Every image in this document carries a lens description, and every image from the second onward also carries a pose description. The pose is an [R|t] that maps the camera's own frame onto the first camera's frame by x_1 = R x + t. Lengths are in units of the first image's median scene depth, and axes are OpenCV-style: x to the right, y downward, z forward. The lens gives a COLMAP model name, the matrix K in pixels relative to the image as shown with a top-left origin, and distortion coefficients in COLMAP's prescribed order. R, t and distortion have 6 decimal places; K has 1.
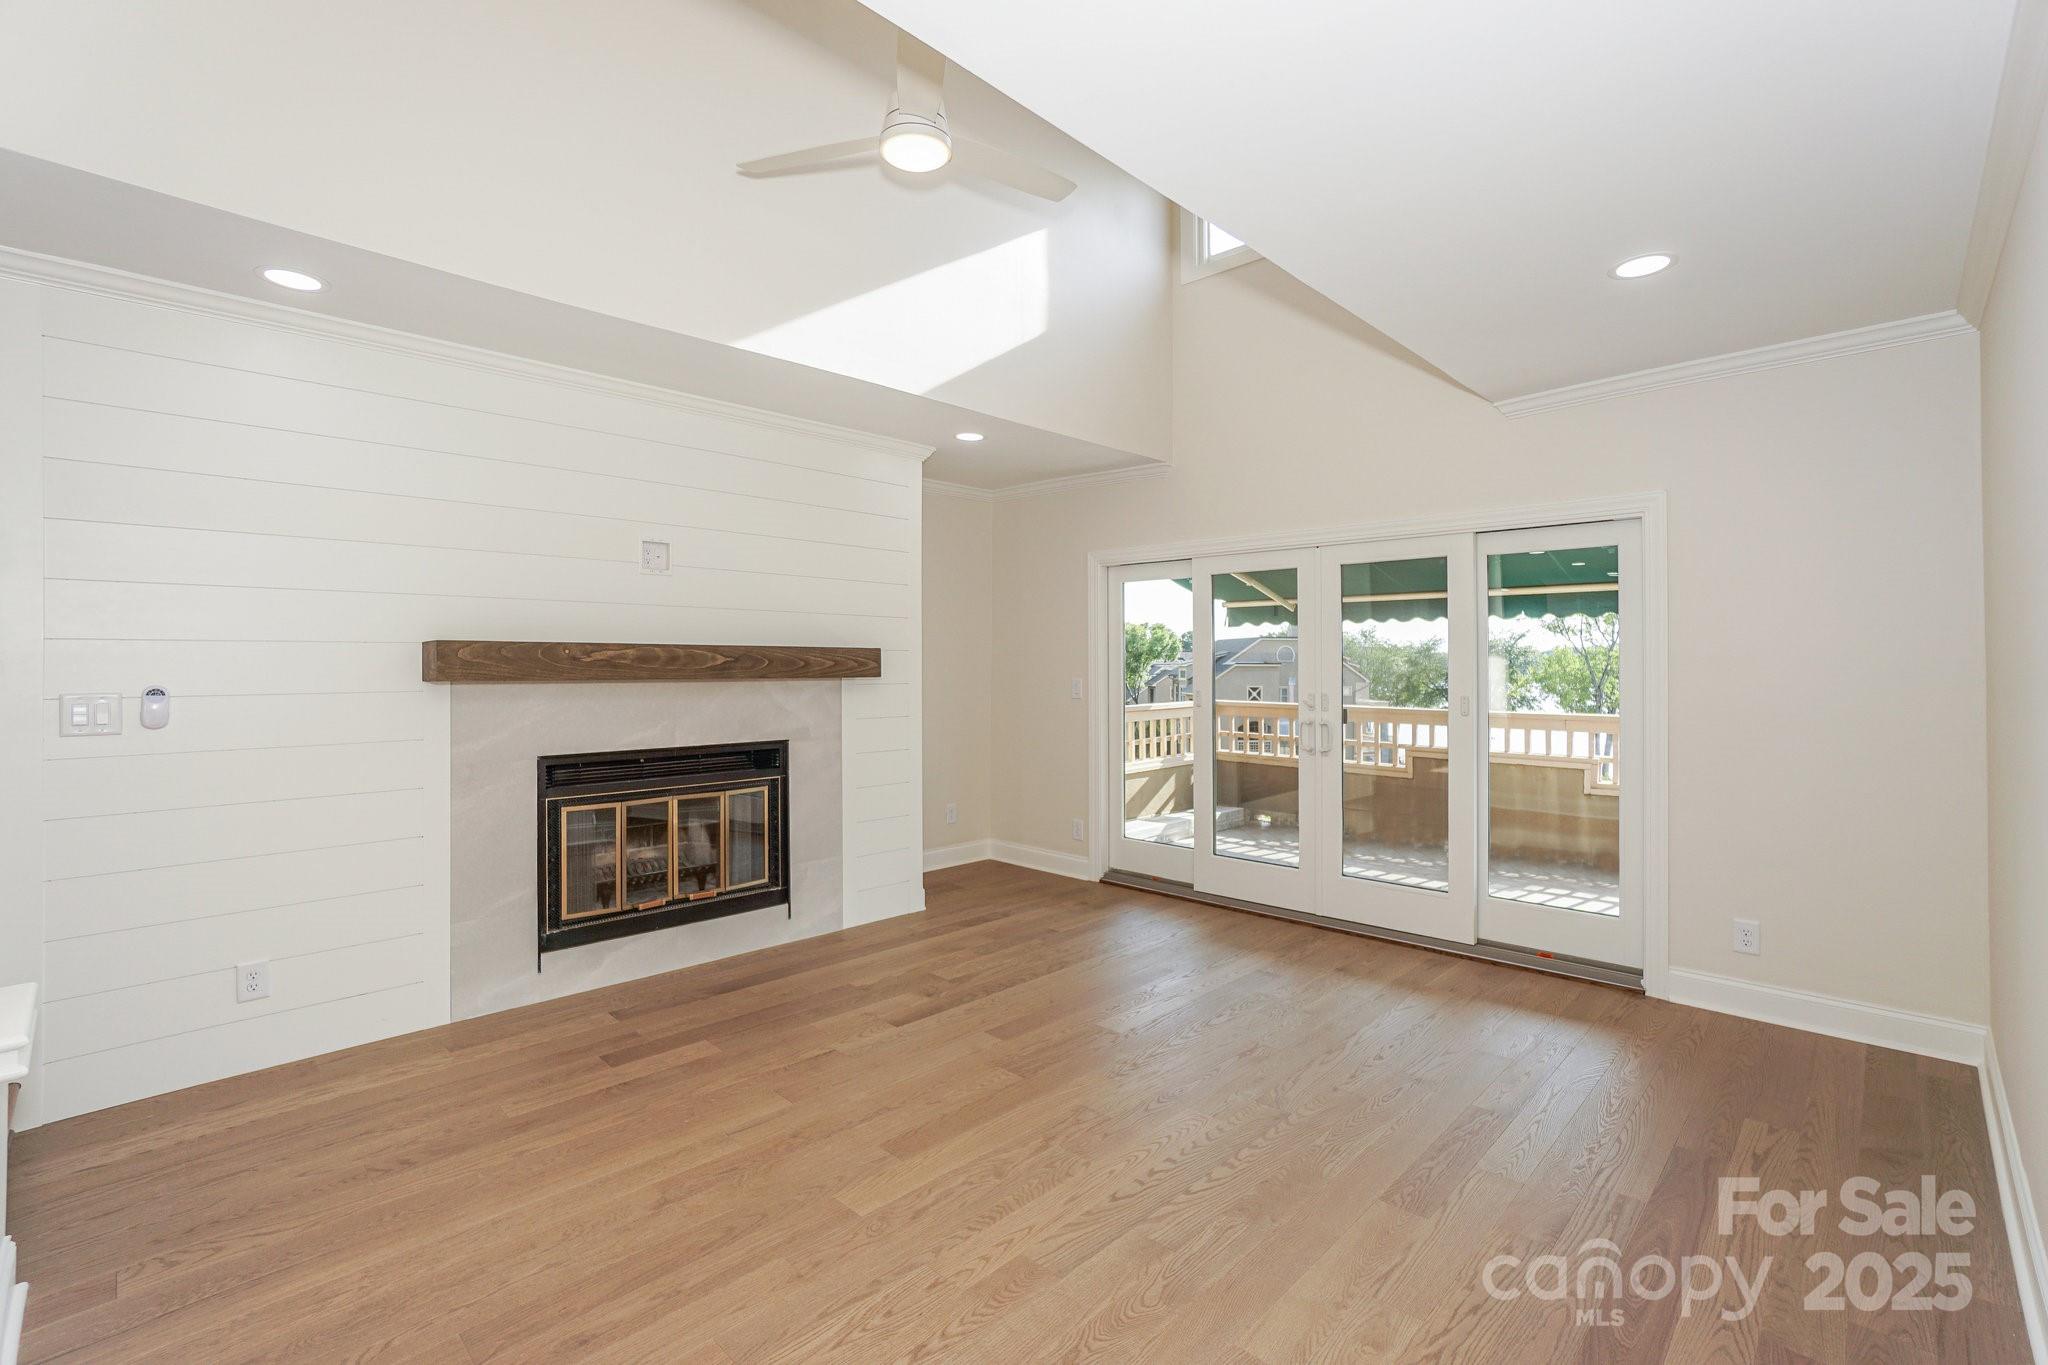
lens RADIAL K [[941.9, 0, 966.9], [0, 941.9, 660.1], [0, 0, 1]] dist [-0.046791, 0.021527]
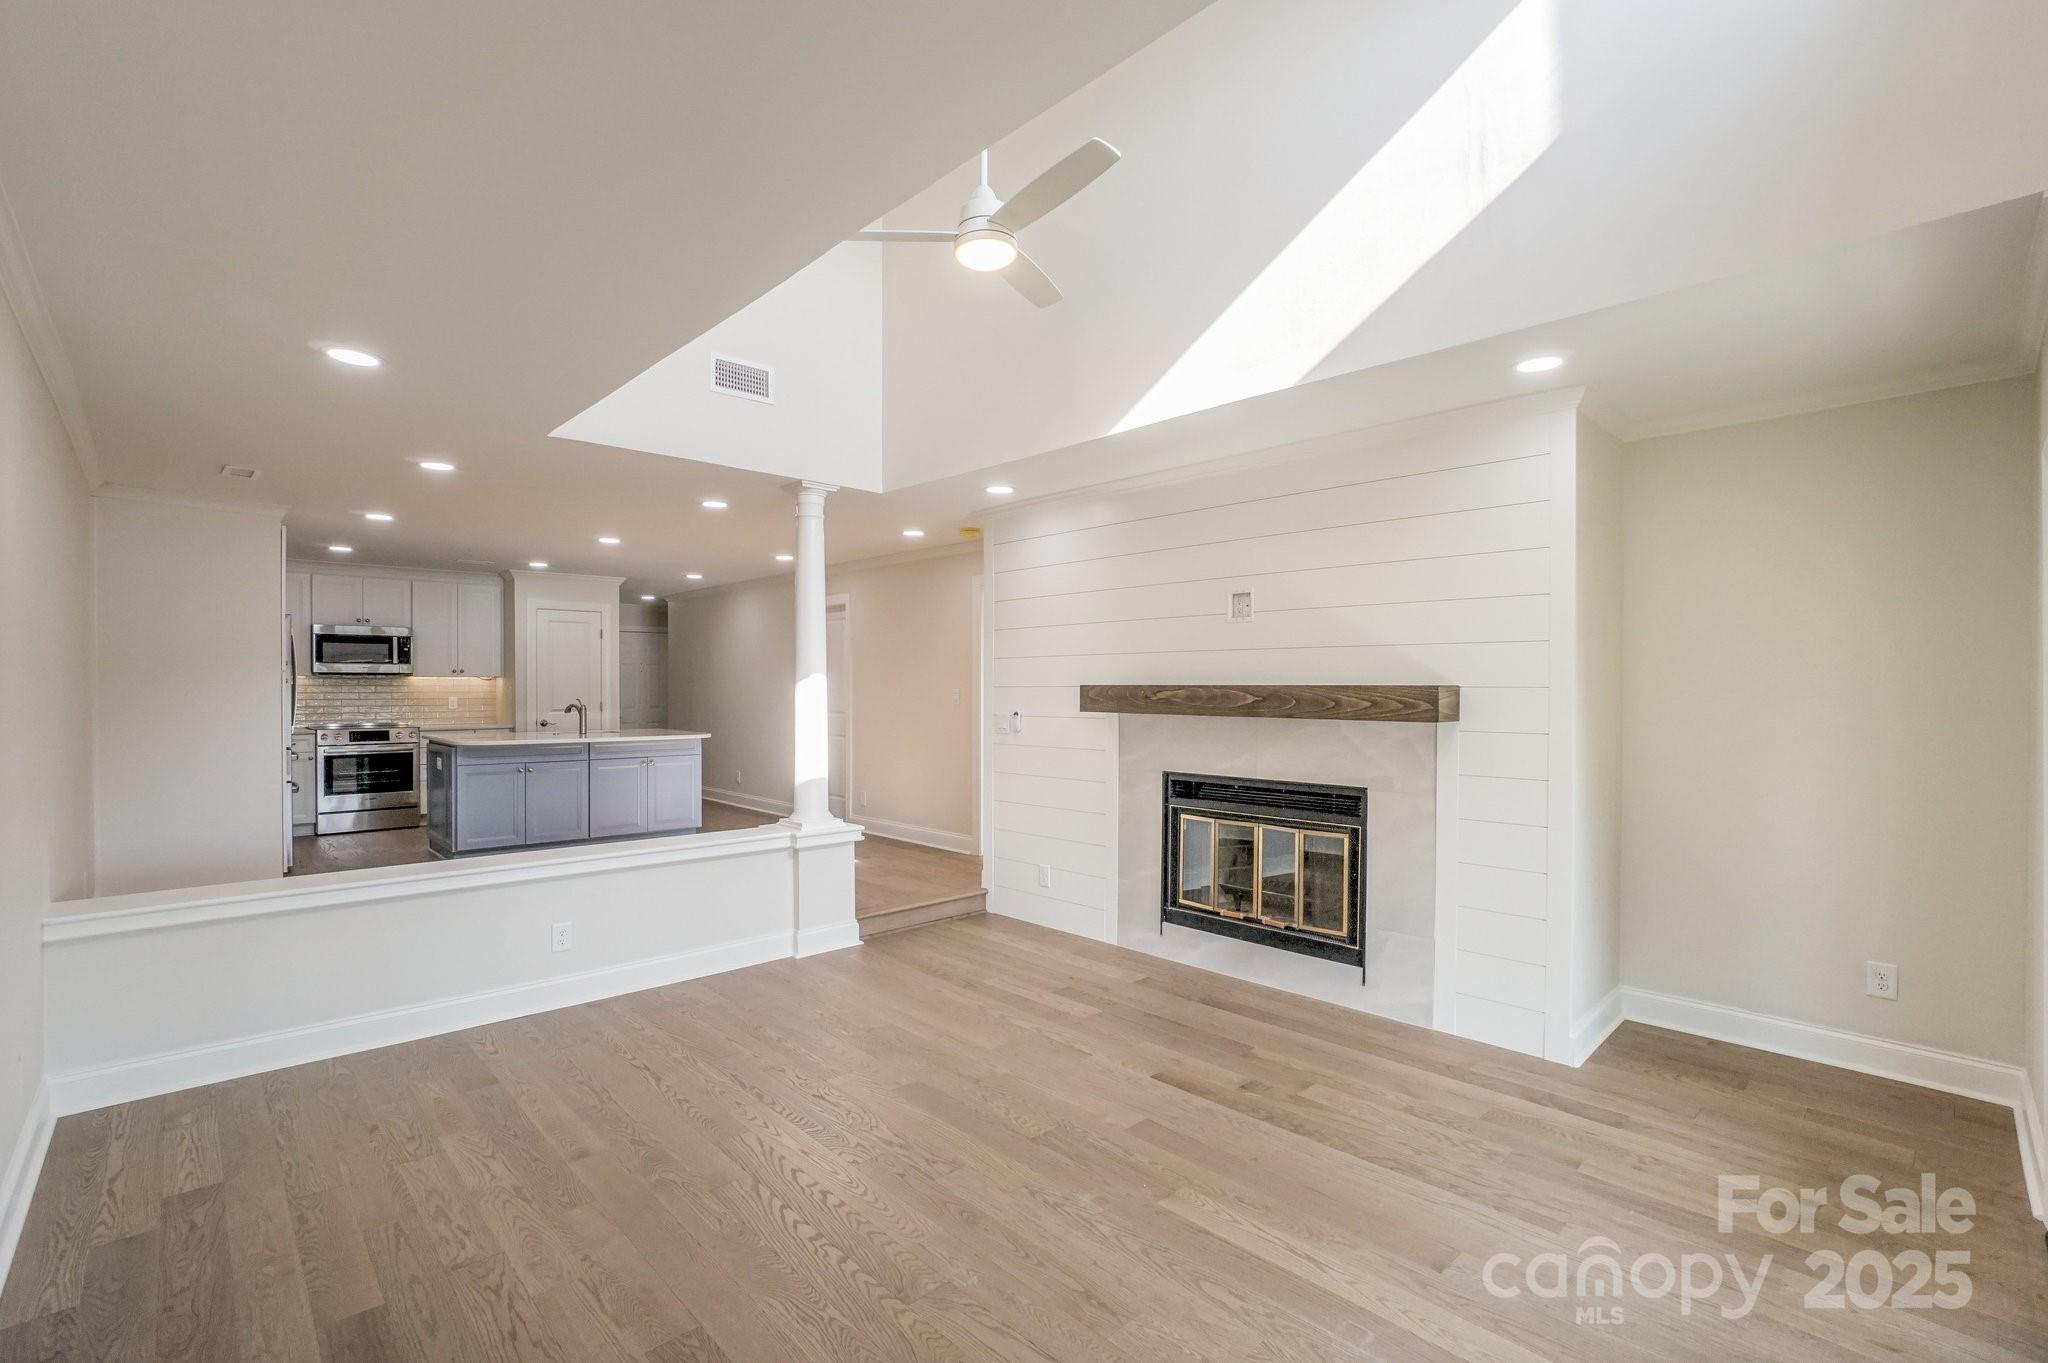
lens RADIAL K [[879.4, 0, 1027.9], [0, 879.4, 698.4], [0, 0, 1]] dist [-0.024026, 0.000464]
pose [[0.002945, 0.010256, -0.999943, 0.754806], [0.002243, 0.999945, 0.010263, -0.012172], [0.999993, -0.002273, 0.002922, 0.783674]]
